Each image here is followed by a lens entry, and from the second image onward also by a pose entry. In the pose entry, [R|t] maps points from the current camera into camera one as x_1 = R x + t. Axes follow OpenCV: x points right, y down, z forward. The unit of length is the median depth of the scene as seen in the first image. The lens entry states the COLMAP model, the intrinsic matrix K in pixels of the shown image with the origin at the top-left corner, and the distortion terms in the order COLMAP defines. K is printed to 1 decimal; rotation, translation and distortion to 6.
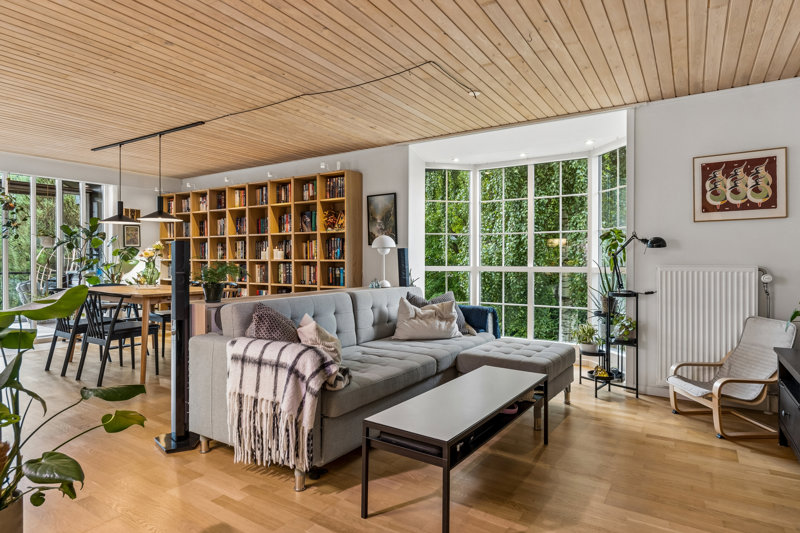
lens RADIAL K [[454.4, 0, 397.6], [0, 454.4, 260.4], [0, 0, 1]] dist [-0.002765, -0.000426]
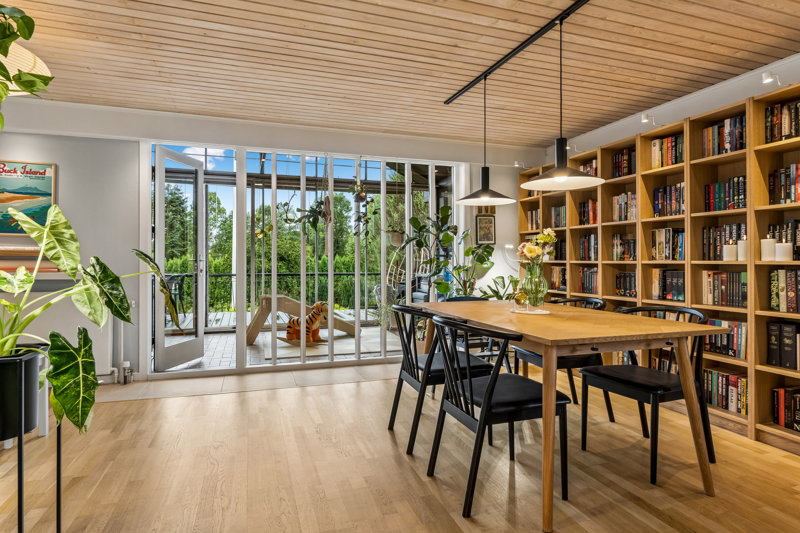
lens RADIAL K [[454.4, 0, 404.3], [0, 454.4, 259.4], [0, 0, 1]] dist [-0.002765, -0.000426]
pose [[0.791974, -0.002154, -0.610550, -0.256529], [-0.001226, 0.999986, -0.005118, -0.000782], [0.610553, 0.004802, 0.791961, 0.353577]]
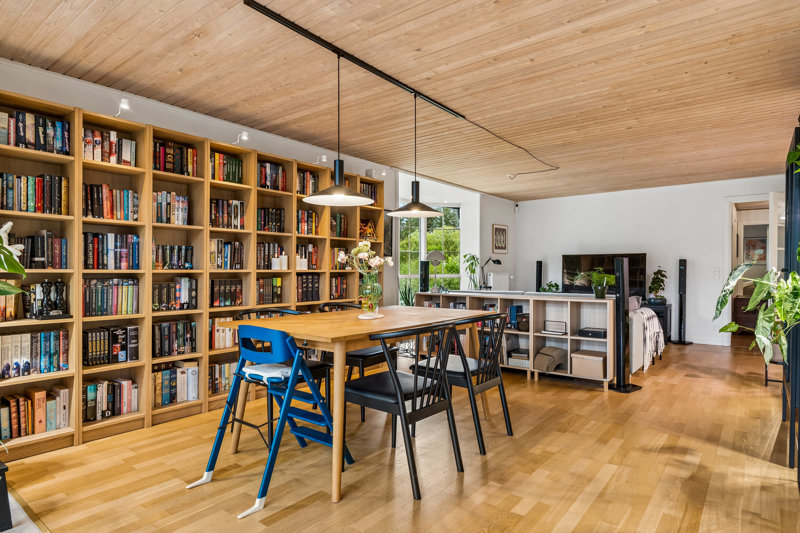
lens RADIAL K [[454.4, 0, 402.9], [0, 454.4, 273.2], [0, 0, 1]] dist [-0.002765, -0.000426]
pose [[0.086869, -0.003115, 0.996215, -0.906608], [0.007182, 0.999971, 0.002501, 0.002688], [-0.996194, 0.006938, 0.086889, 0.702037]]
